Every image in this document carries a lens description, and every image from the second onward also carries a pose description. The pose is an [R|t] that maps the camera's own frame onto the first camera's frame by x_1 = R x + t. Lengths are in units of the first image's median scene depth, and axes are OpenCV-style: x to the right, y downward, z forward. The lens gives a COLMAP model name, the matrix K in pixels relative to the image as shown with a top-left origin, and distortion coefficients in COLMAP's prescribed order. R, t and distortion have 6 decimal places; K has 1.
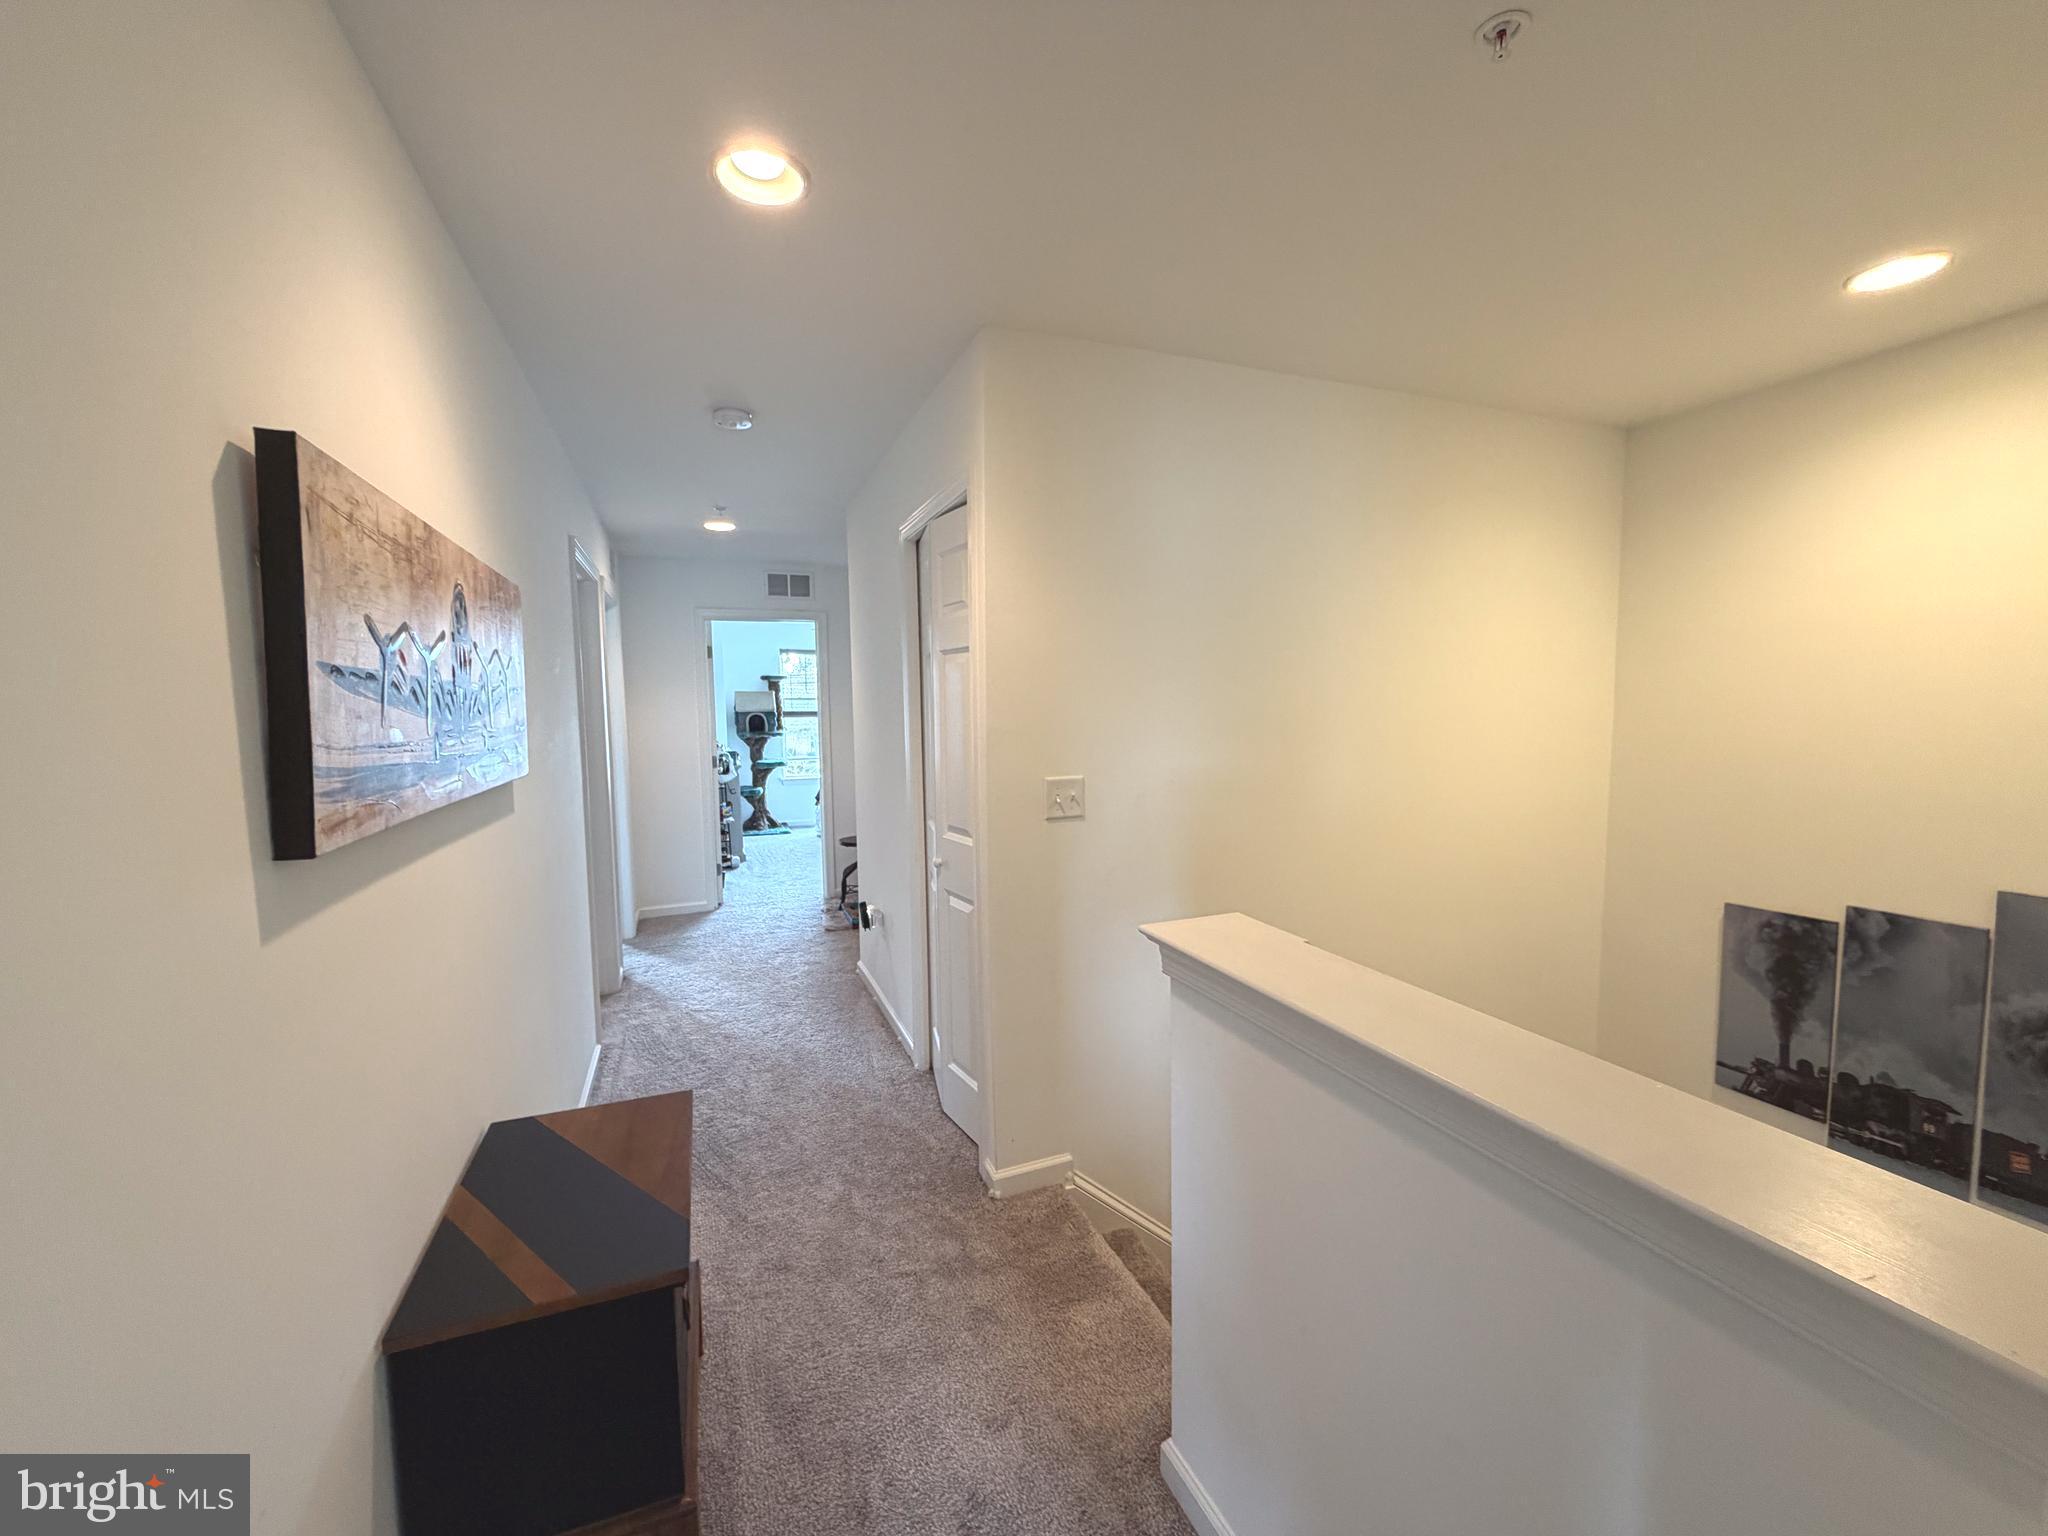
lens RADIAL K [[812.7, 0, 1035.5], [0, 812.7, 765.7], [0, 0, 1]] dist [-0.002947, 0.000401]
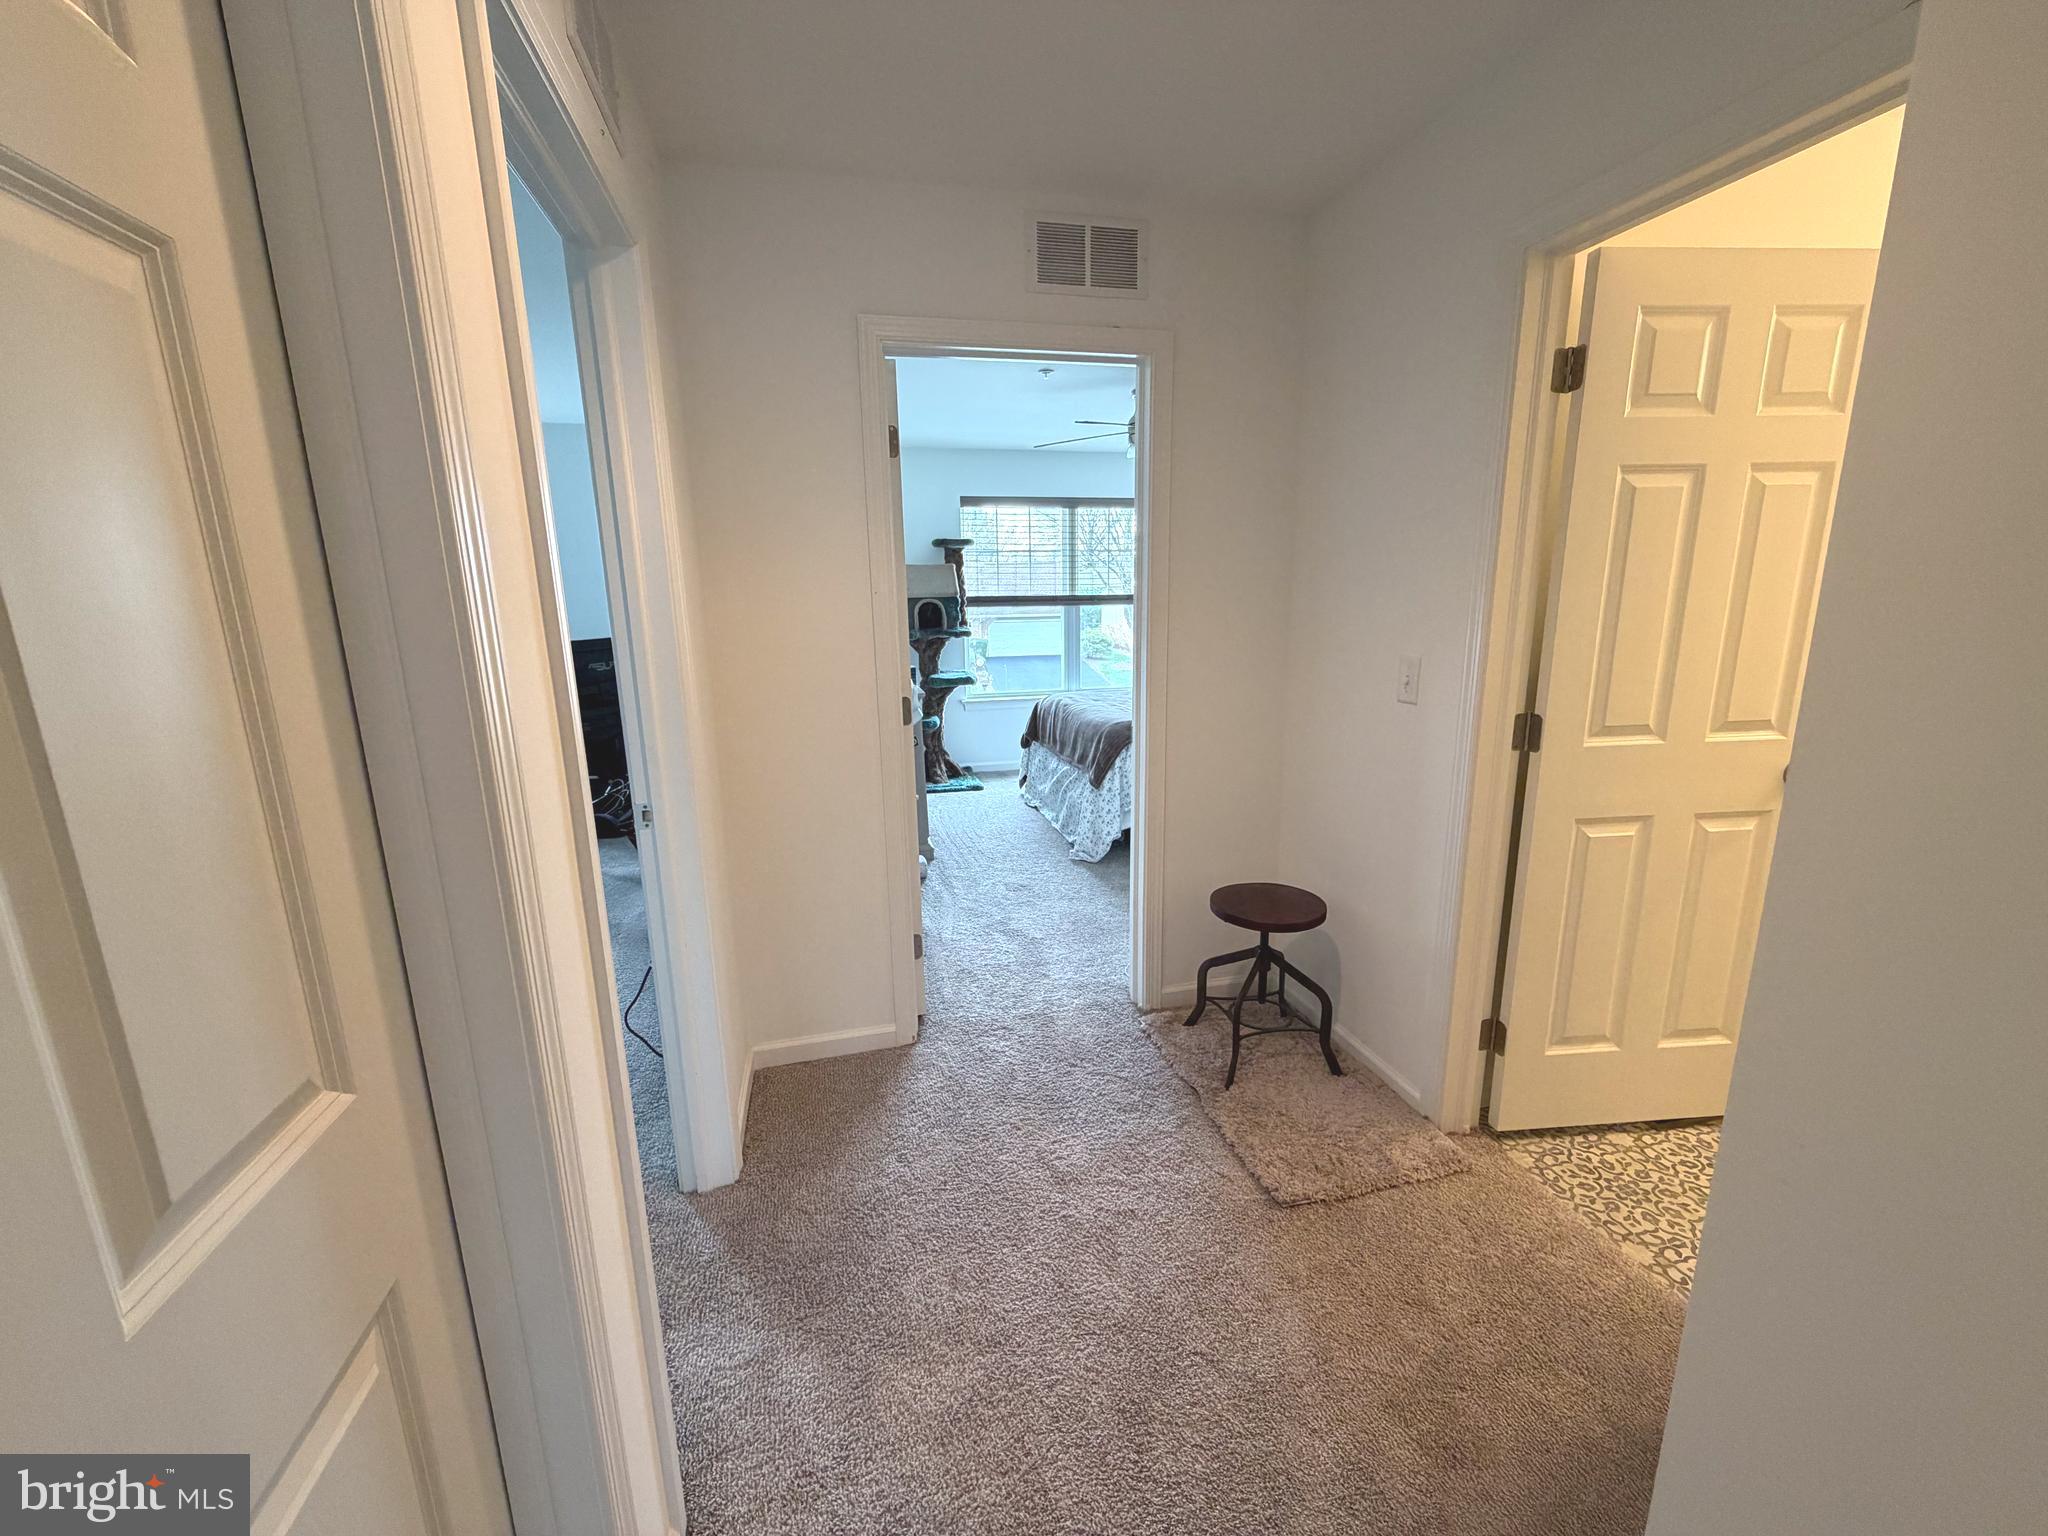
lens RADIAL K [[812.7, 0, 1024.7], [0, 812.7, 772.2], [0, 0, 1]] dist [-0.002947, 0.000401]
pose [[0.987857, 0.029492, -0.152539, -0.167812], [-0.007391, 0.989627, 0.143467, -0.022955], [0.155188, -0.140598, 0.977829, 0.368996]]
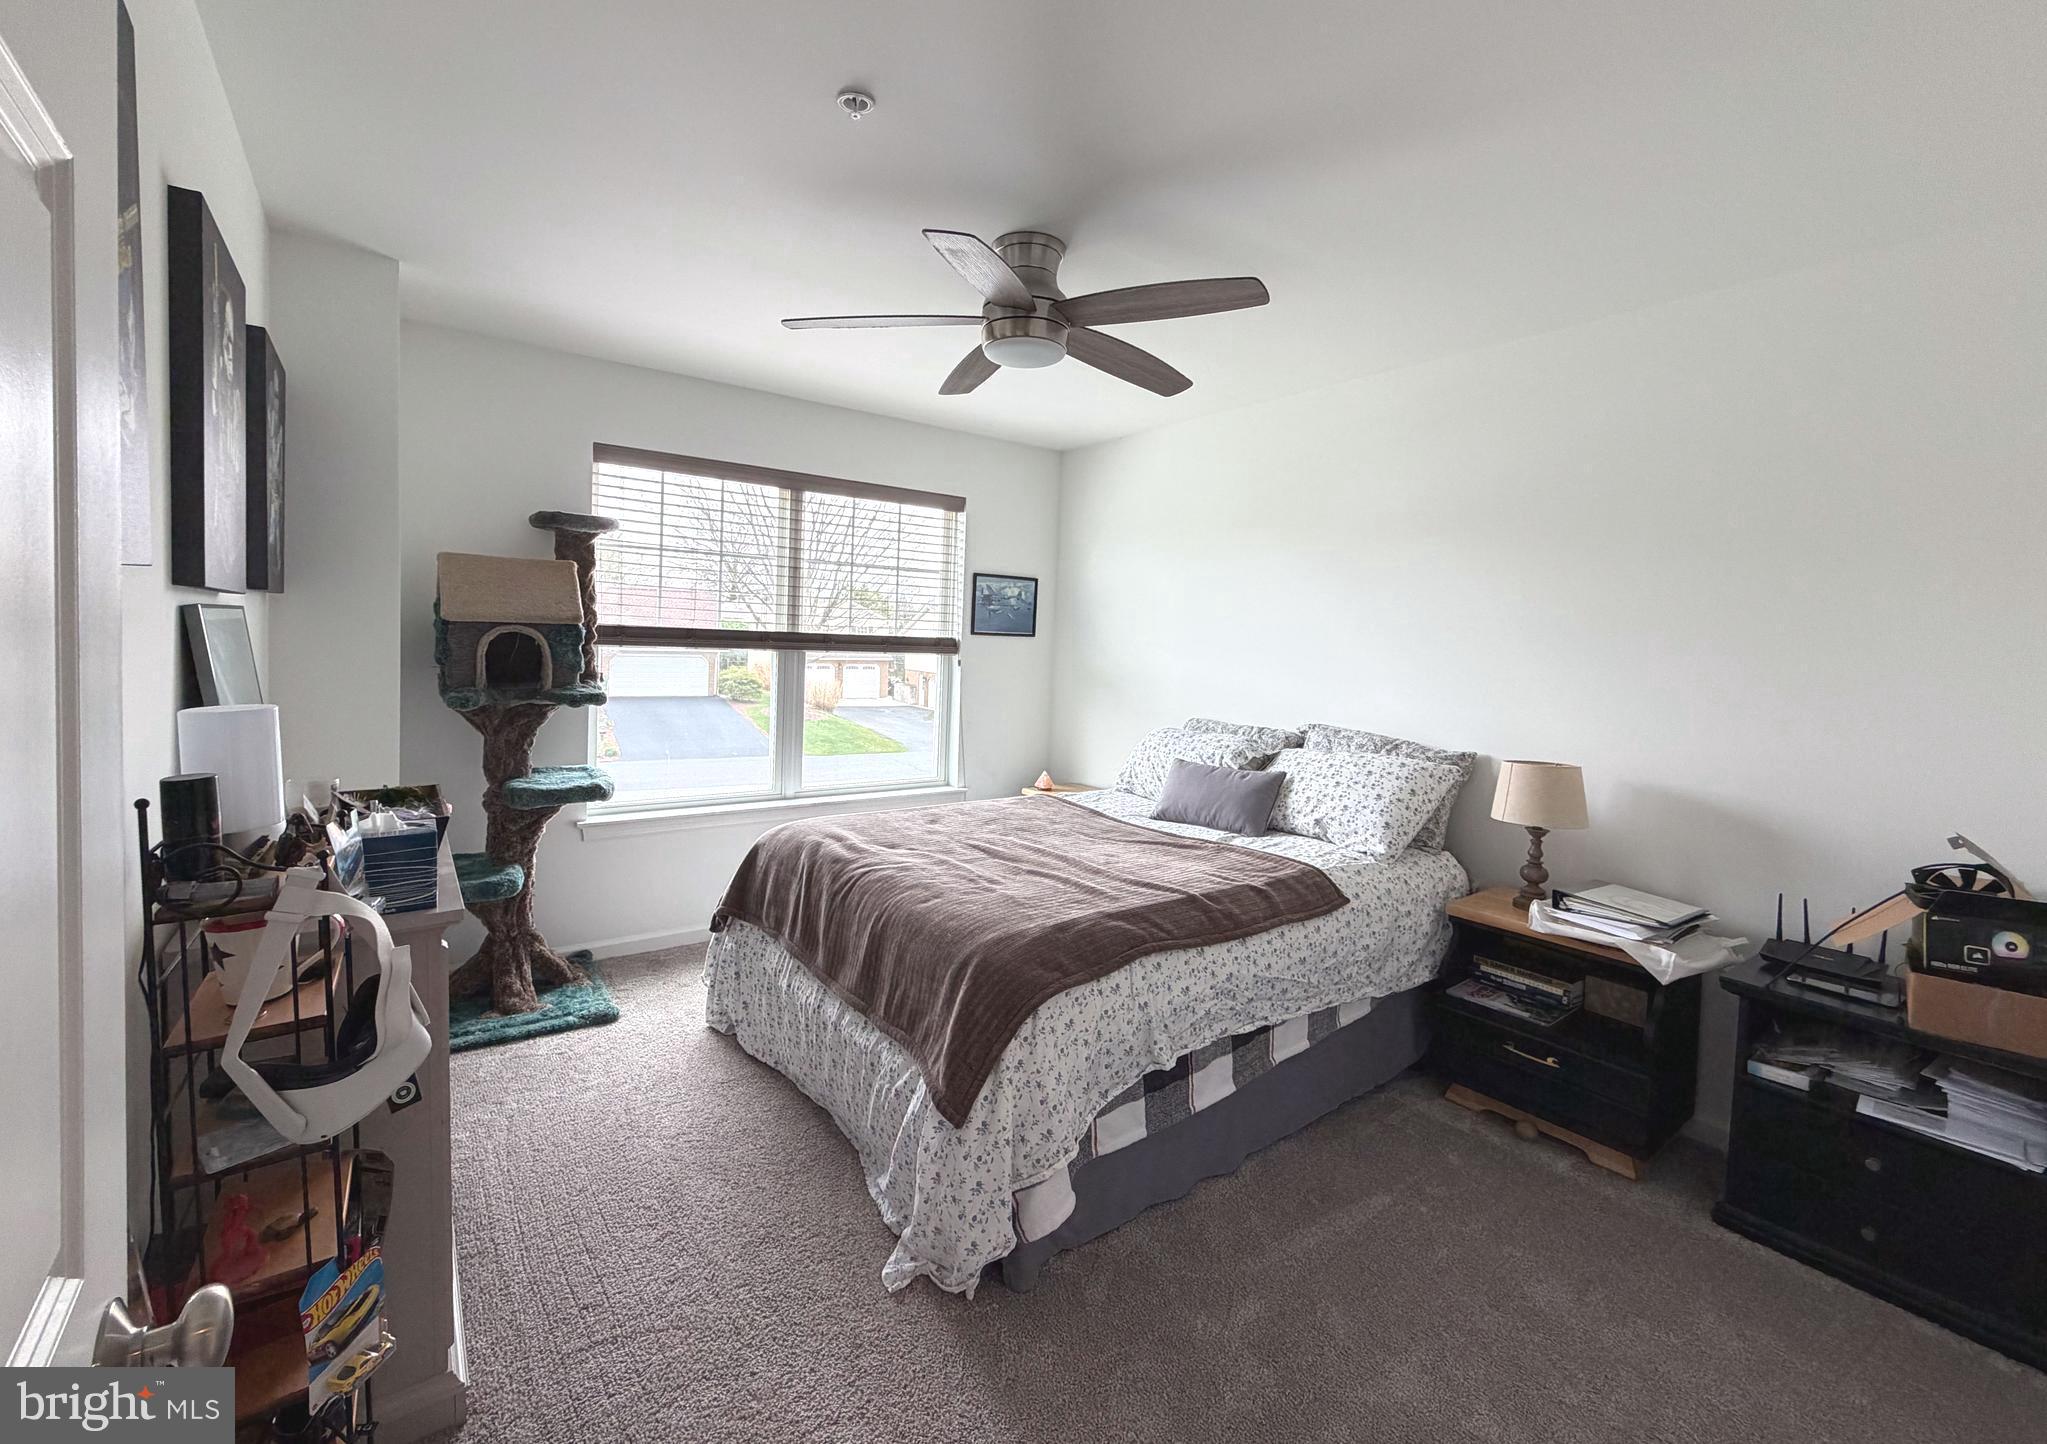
lens RADIAL K [[876.4, 0, 999.6], [0, 876.4, 672.1], [0, 0, 1]] dist [0.001772, -0.000016]
pose [[0.974027, 0.040619, 0.222759, -0.235812], [-0.034422, 0.998907, -0.031633, -0.043476], [-0.223800, 0.023144, 0.974360, 0.629136]]
